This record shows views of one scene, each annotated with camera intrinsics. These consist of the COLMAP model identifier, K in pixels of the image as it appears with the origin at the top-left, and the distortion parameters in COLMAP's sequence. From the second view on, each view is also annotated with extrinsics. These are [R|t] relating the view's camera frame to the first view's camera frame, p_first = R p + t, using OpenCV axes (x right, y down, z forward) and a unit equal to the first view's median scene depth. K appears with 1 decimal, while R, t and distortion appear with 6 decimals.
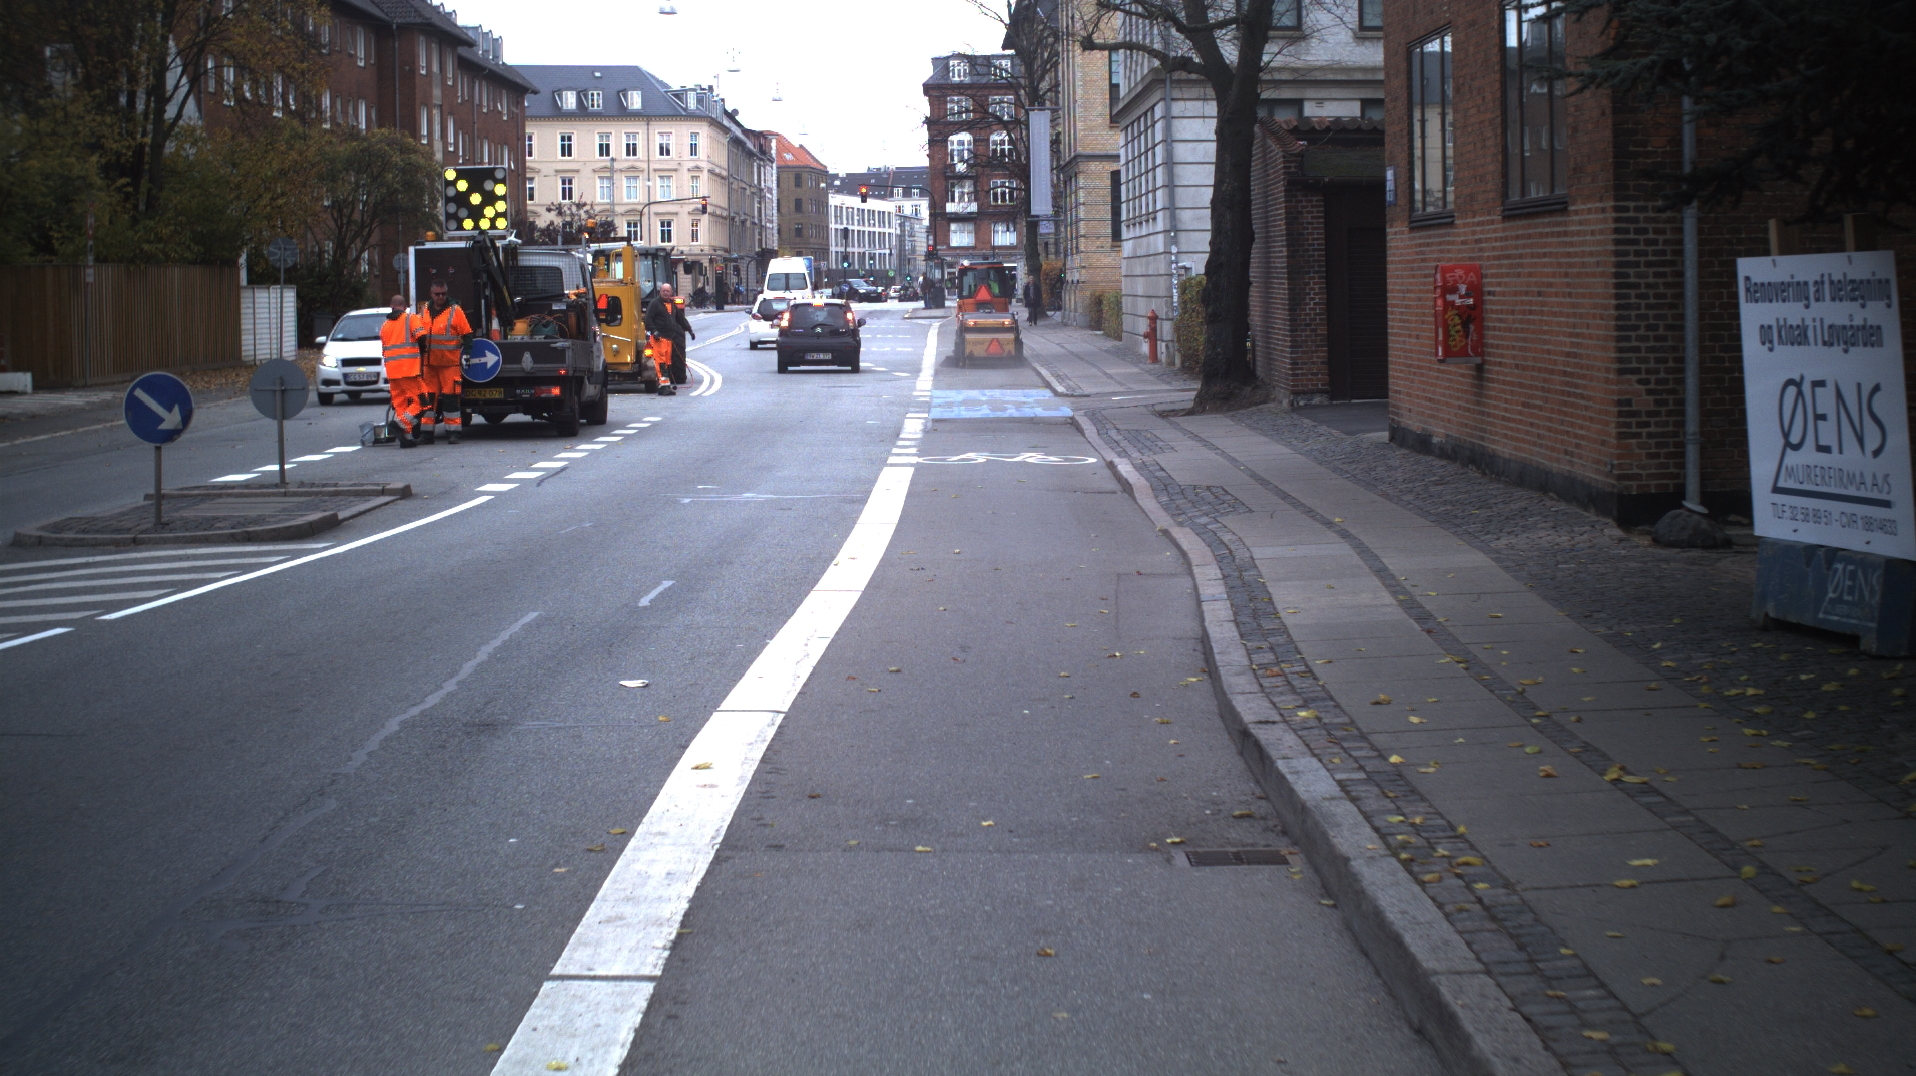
lens RADIAL K [[3486.0, 0, 954.2], [0, 3486.0, 532.4], [0, 0, 1]] dist [-0.233065, 0.000000]
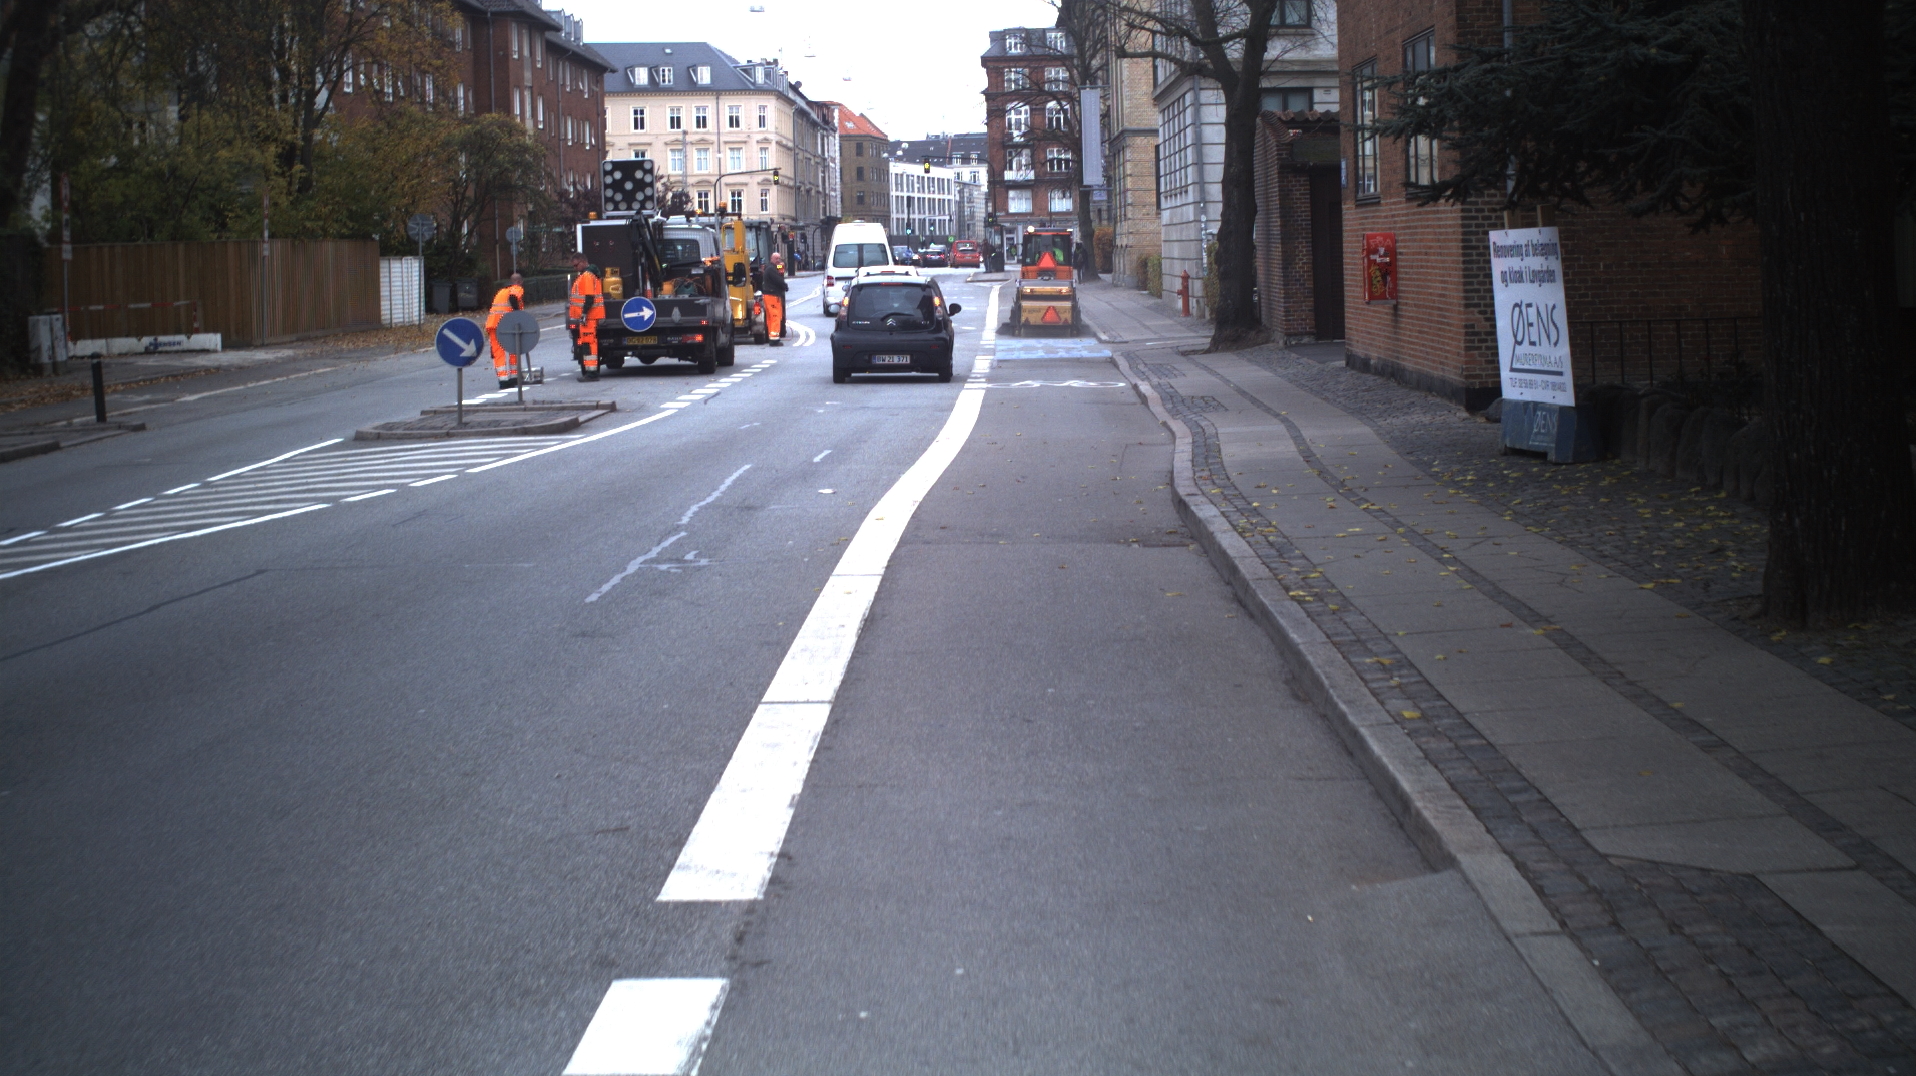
lens RADIAL K [[3486.0, 0, 962.9], [0, 3486.0, 542.2], [0, 0, 1]] dist [-0.233065, 0.000000]
pose [[0.999845, -0.009082, -0.015089, -0.000463], [0.009276, 0.999875, 0.012831, 0.016171], [0.014971, -0.012969, 0.999804, -0.234070]]
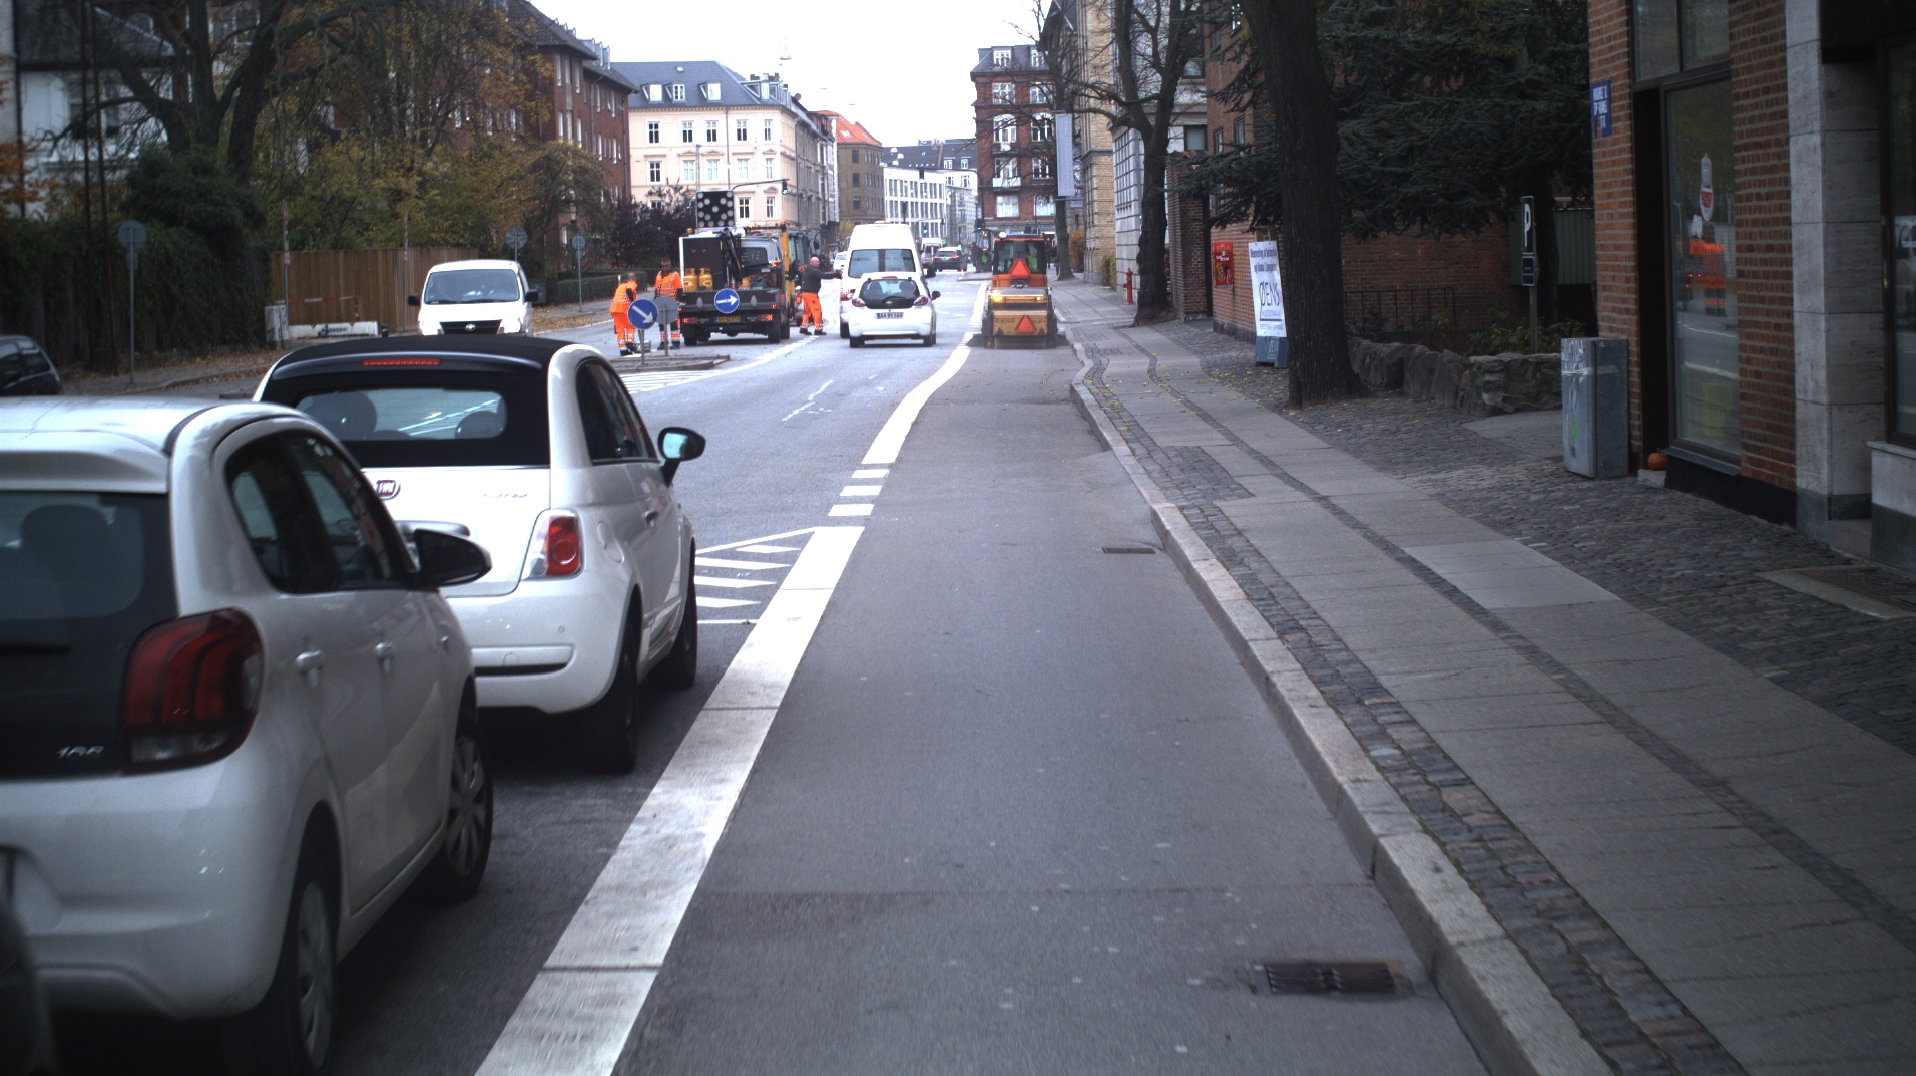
lens RADIAL K [[3486.0, 0, 959.0], [0, 3486.0, 538.9], [0, 0, 1]] dist [-0.233065, 0.000000]
pose [[0.999780, -0.015377, -0.014287, 0.005929], [0.015542, 0.999813, 0.011505, 0.048289], [0.014107, -0.011724, 0.999832, -0.703851]]
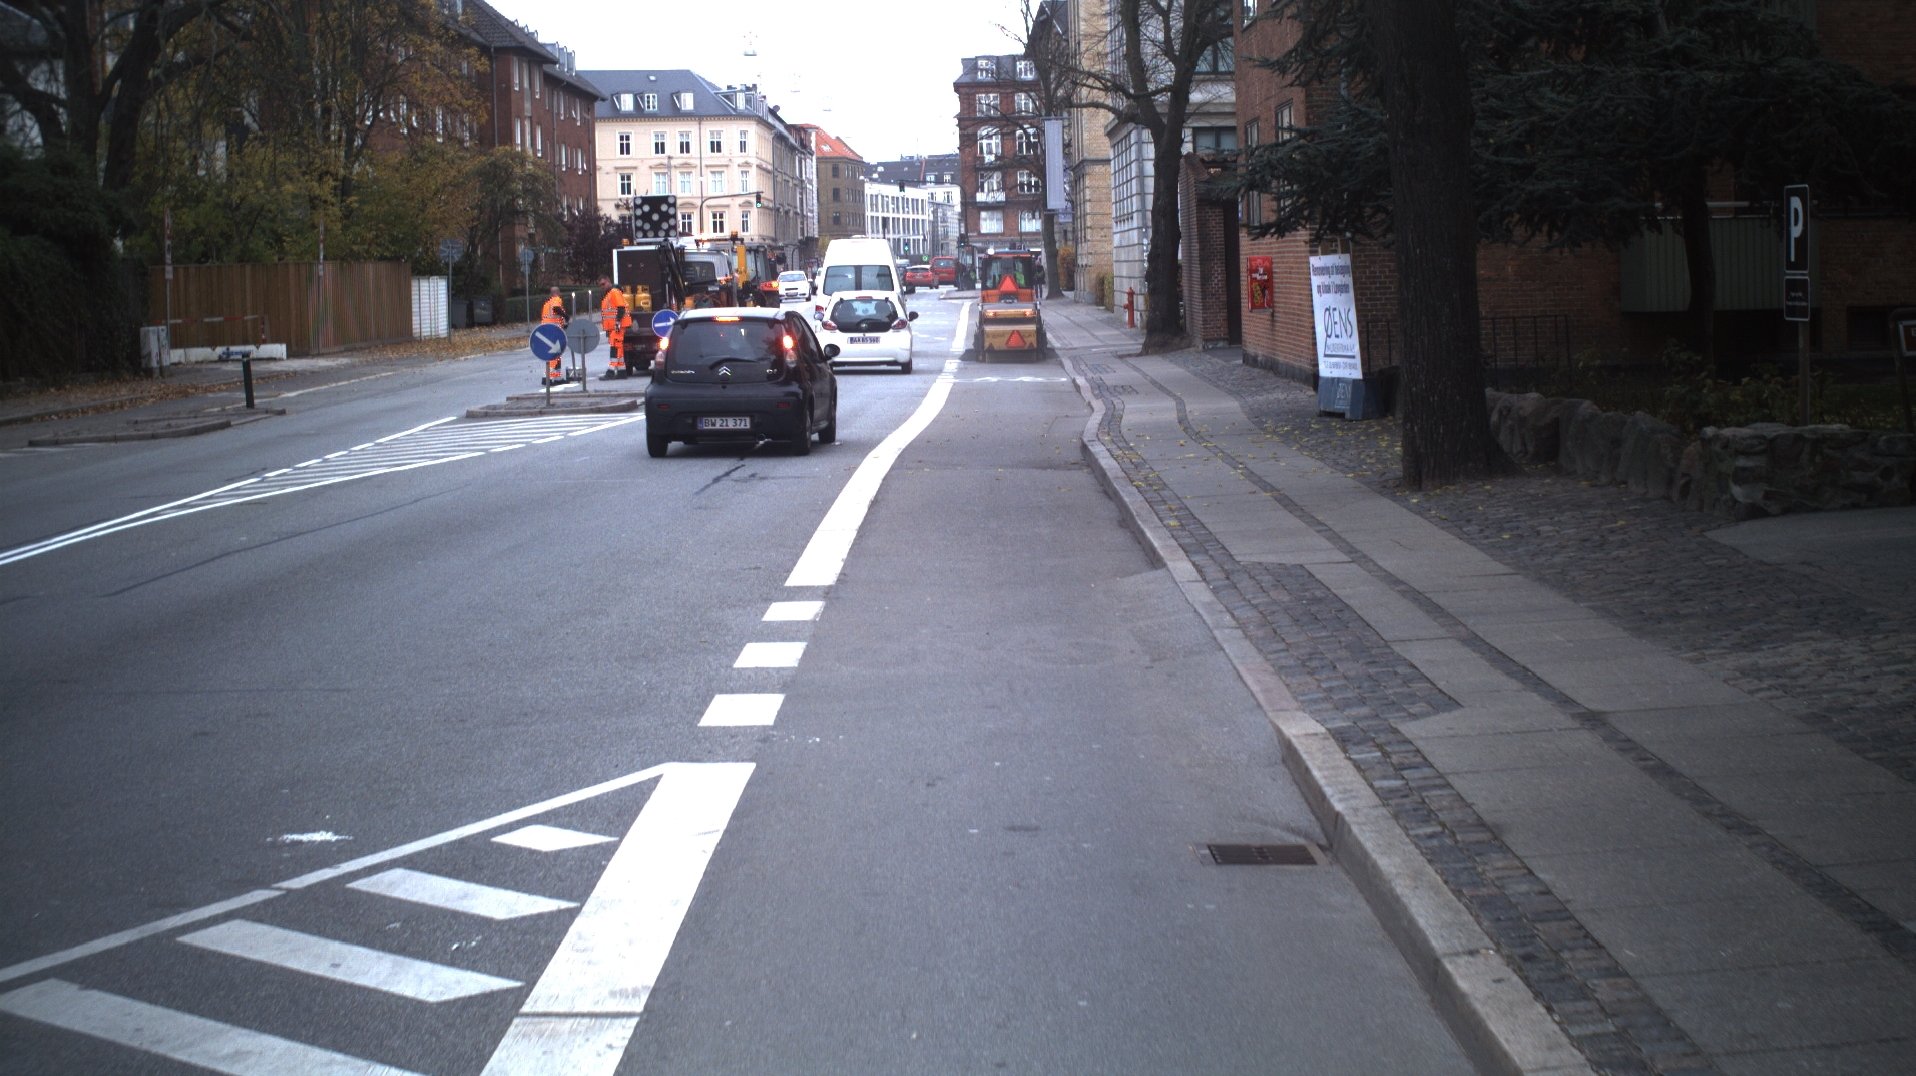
lens RADIAL K [[3486.0, 0, 955.8], [0, 3486.0, 538.4], [0, 0, 1]] dist [-0.233065, 0.000000]
pose [[0.999886, -0.011442, -0.009810, 0.003806], [0.011506, 0.999913, 0.006430, 0.032214], [0.009735, -0.006542, 0.999931, -0.468680]]
